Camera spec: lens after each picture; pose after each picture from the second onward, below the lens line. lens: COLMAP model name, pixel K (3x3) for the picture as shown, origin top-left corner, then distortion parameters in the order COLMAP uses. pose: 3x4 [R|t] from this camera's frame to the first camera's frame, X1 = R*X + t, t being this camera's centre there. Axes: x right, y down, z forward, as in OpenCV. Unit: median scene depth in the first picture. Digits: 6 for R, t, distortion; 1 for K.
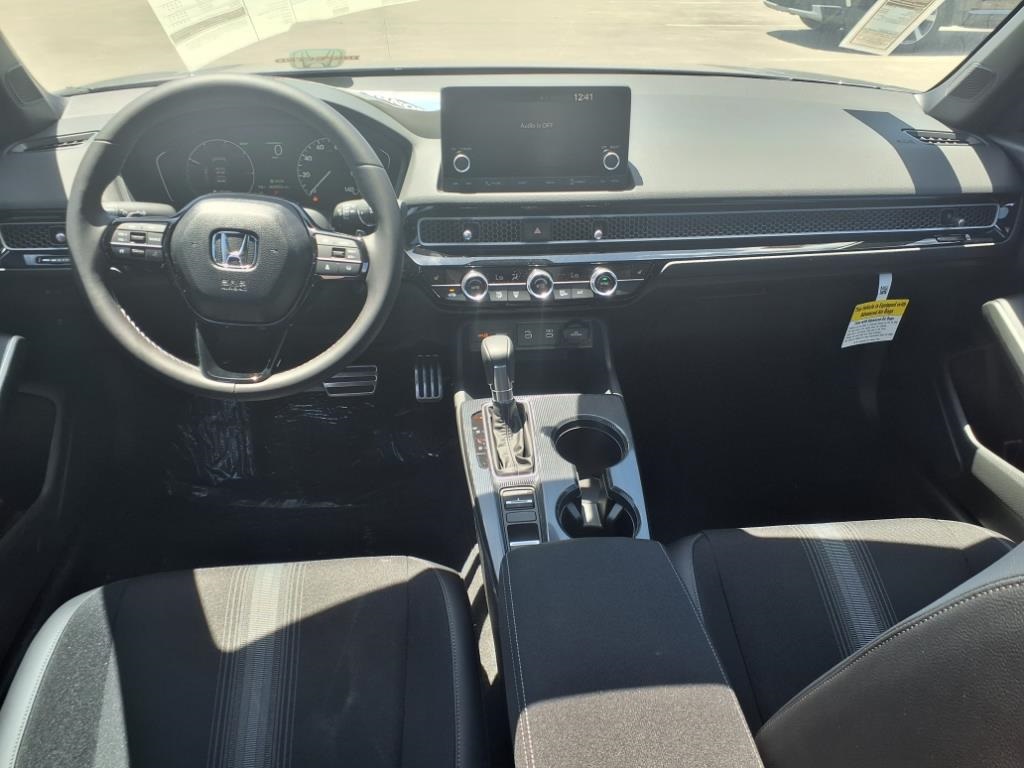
lens RADIAL K [[1108.0, 0, 511.6], [0, 1108.0, 384.4], [0, 0, 1]] dist [0.029340, 0.000000]
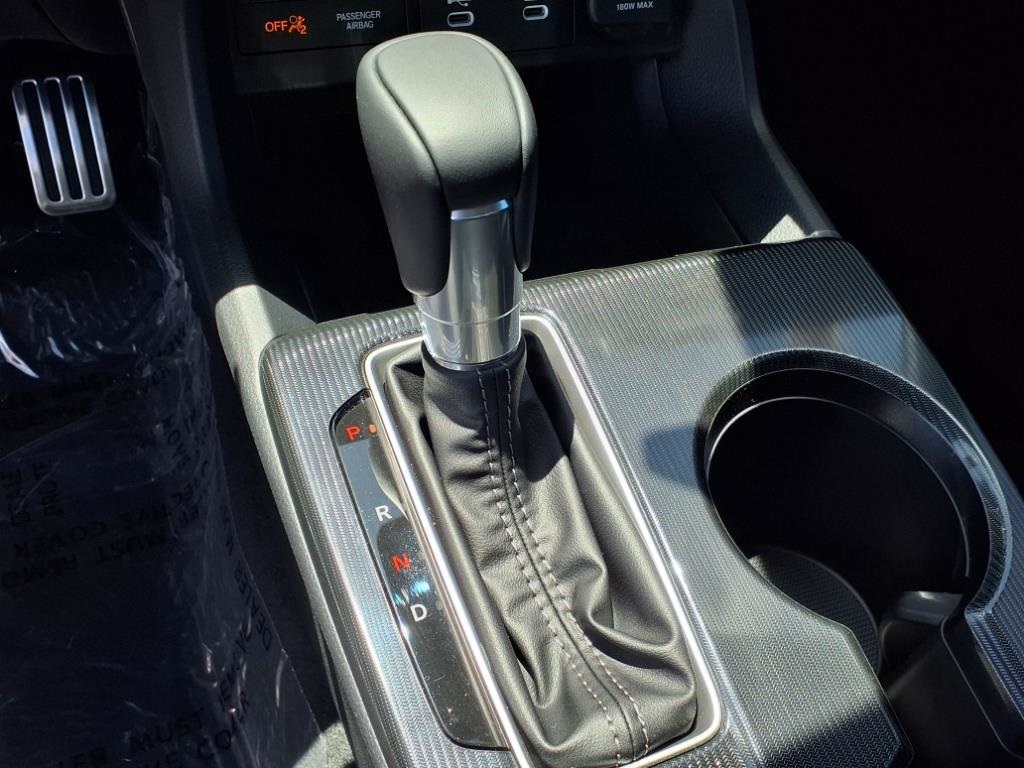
lens RADIAL K [[1108.0, 0, 511.5], [0, 1108.0, 383.6], [0, 0, 1]] dist [0.029340, 0.000000]
pose [[0.951971, -0.141855, 0.271347, -0.060401], [0.054944, 0.950964, 0.304383, -0.044342], [-0.301219, -0.274855, 0.913084, 0.793875]]
